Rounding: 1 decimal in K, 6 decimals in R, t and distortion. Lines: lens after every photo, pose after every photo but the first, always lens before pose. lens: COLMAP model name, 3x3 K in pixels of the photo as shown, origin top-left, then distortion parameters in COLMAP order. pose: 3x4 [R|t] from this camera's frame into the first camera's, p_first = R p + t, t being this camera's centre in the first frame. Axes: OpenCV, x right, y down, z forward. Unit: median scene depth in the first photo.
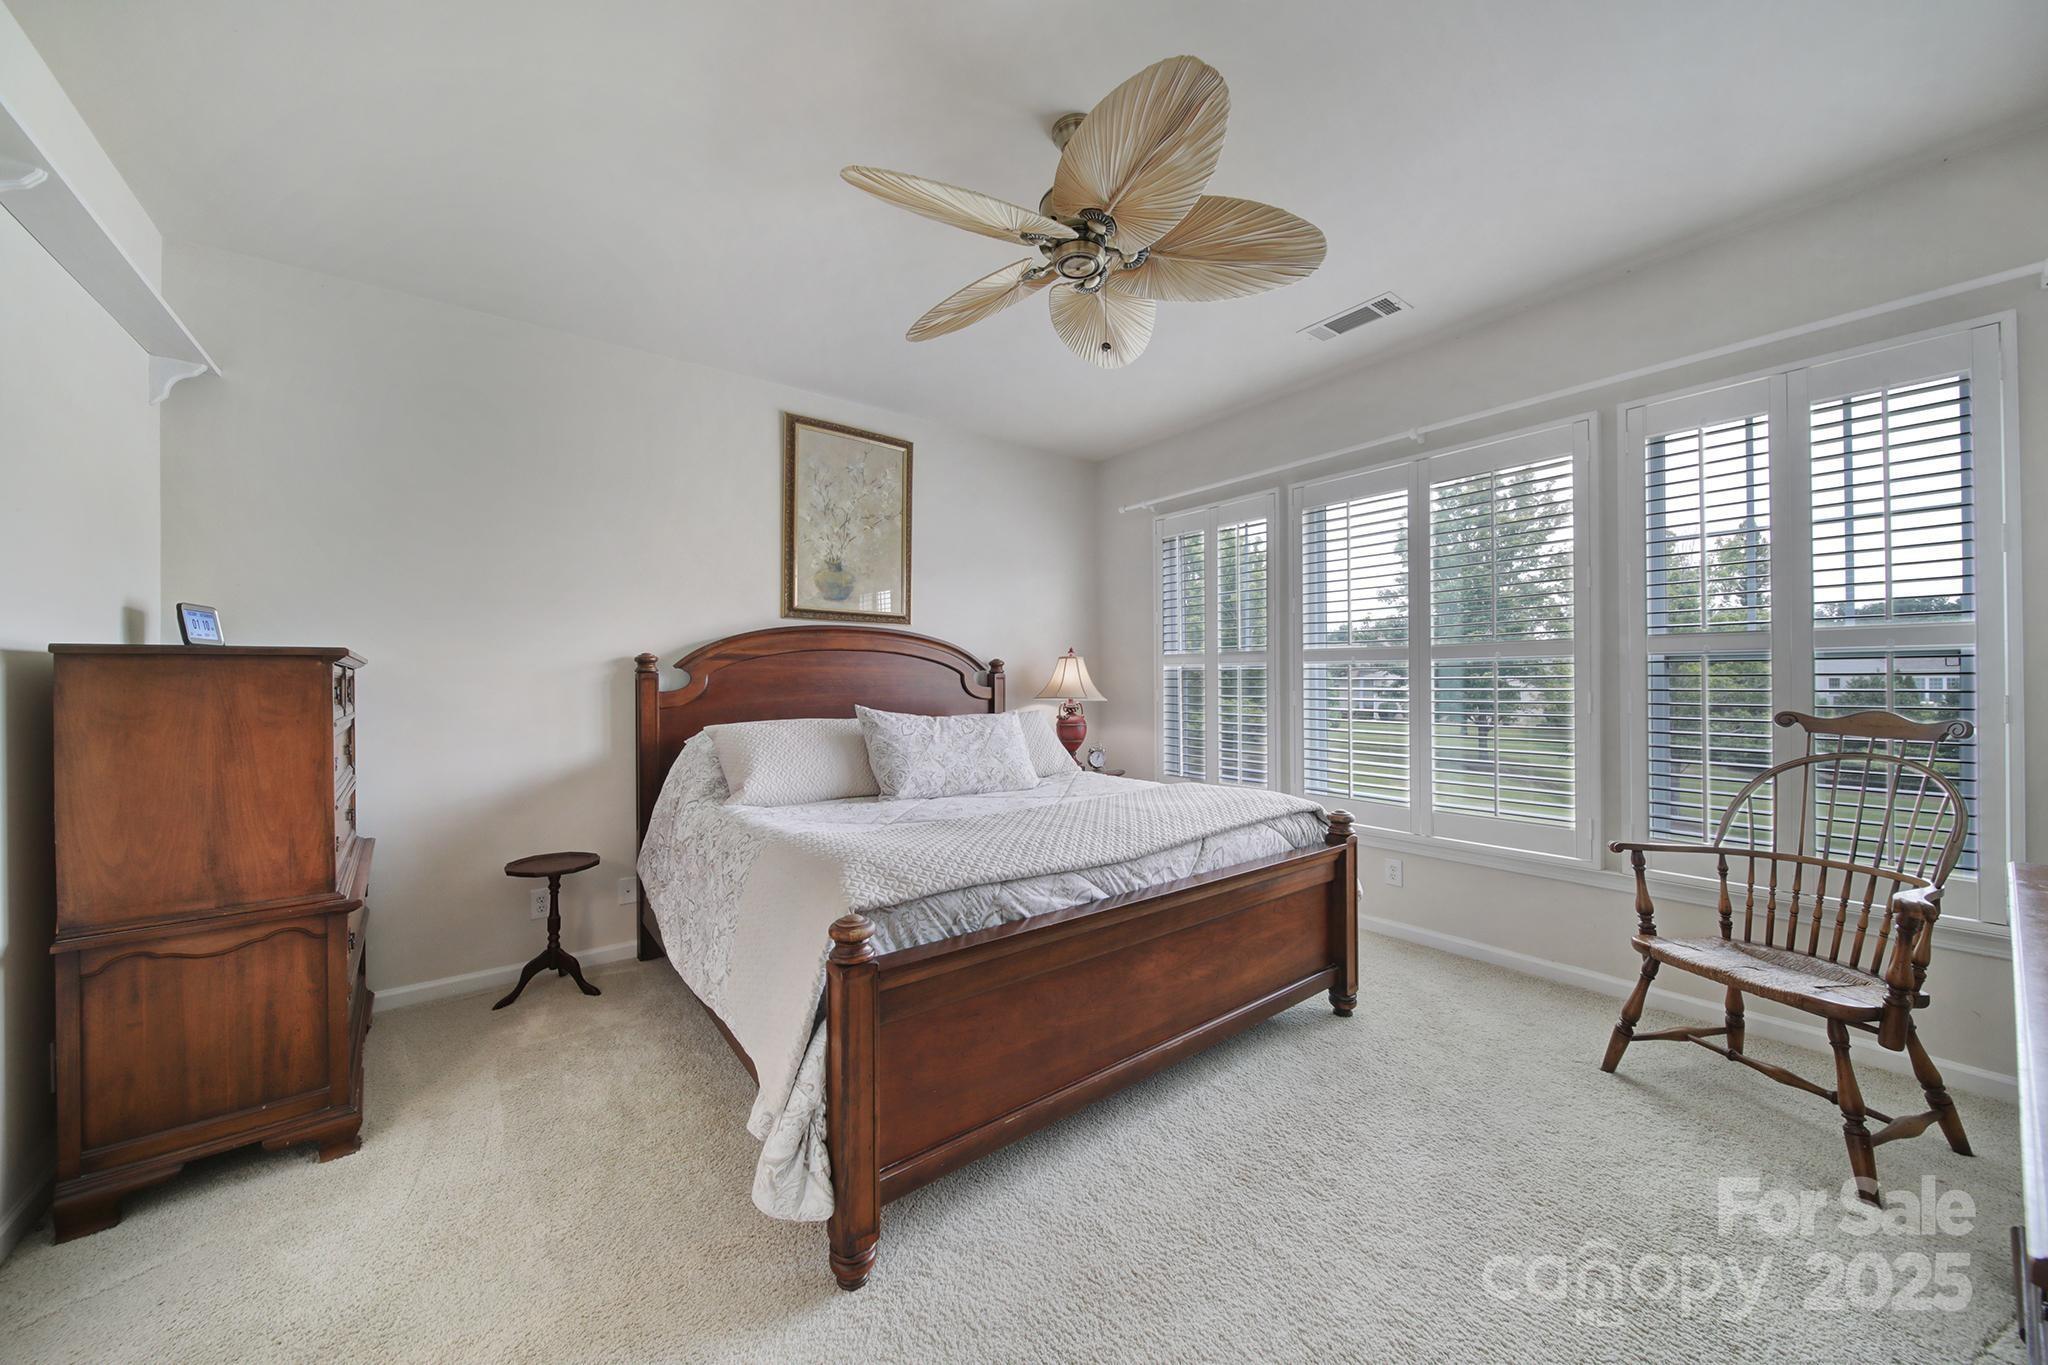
lens RADIAL K [[722.3, 0, 1022.5], [0, 722.3, 669.4], [0, 0, 1]] dist [-0.000190, -0.000102]
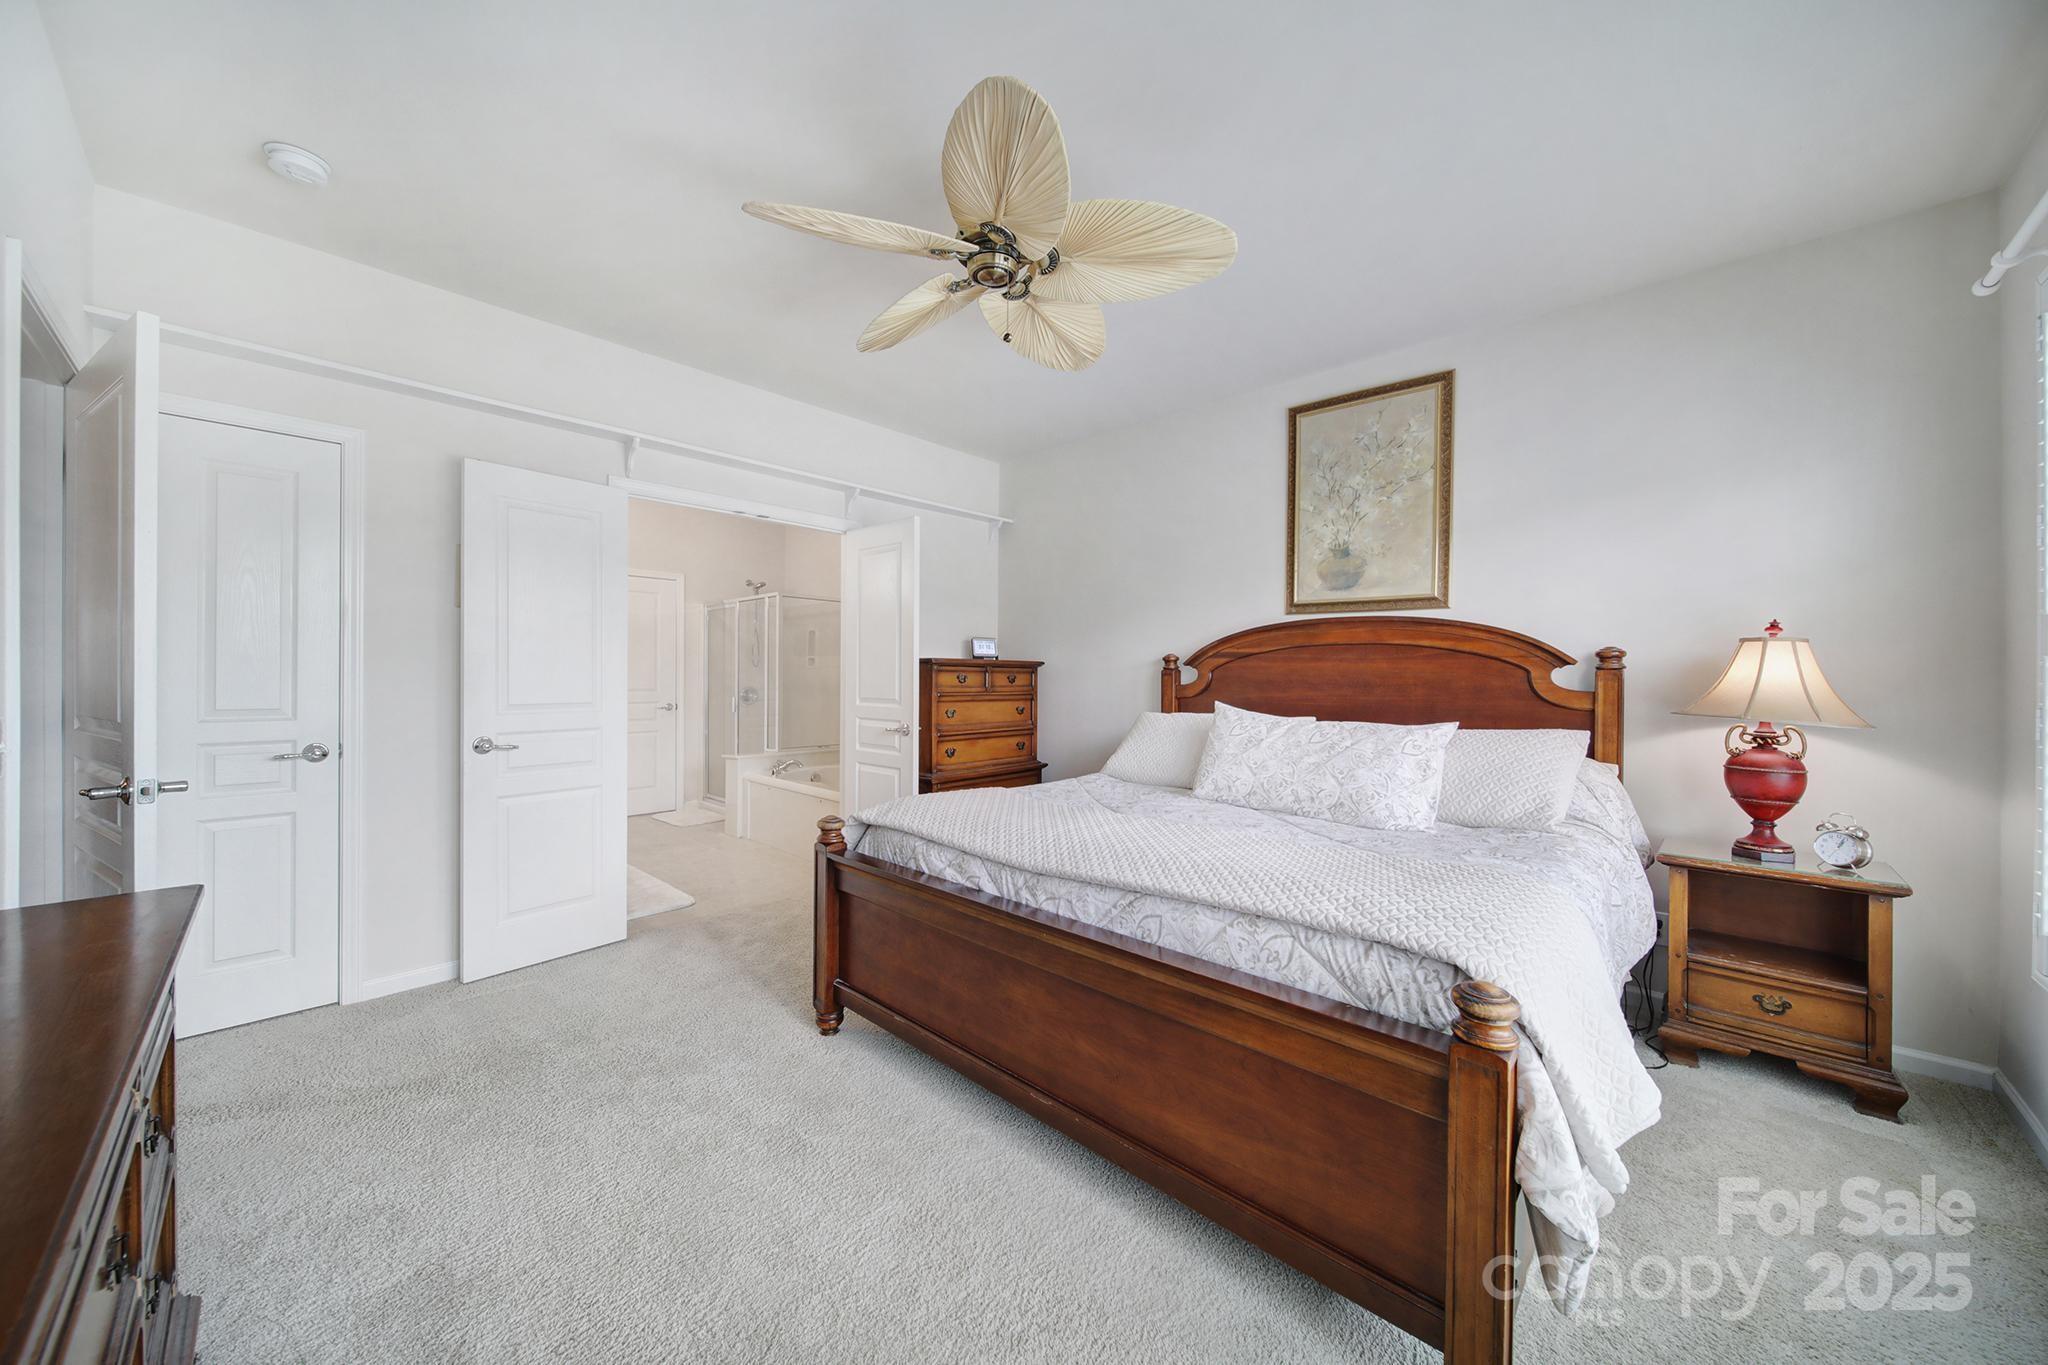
lens RADIAL K [[722.3, 0, 1022.5], [0, 722.3, 669.4], [0, 0, 1]] dist [-0.000190, -0.000102]
pose [[0.161243, 0.001112, -0.986914, 0.600344], [0.004674, 0.999987, 0.001890, 0.001394], [0.986904, -0.004917, 0.161235, 0.475264]]
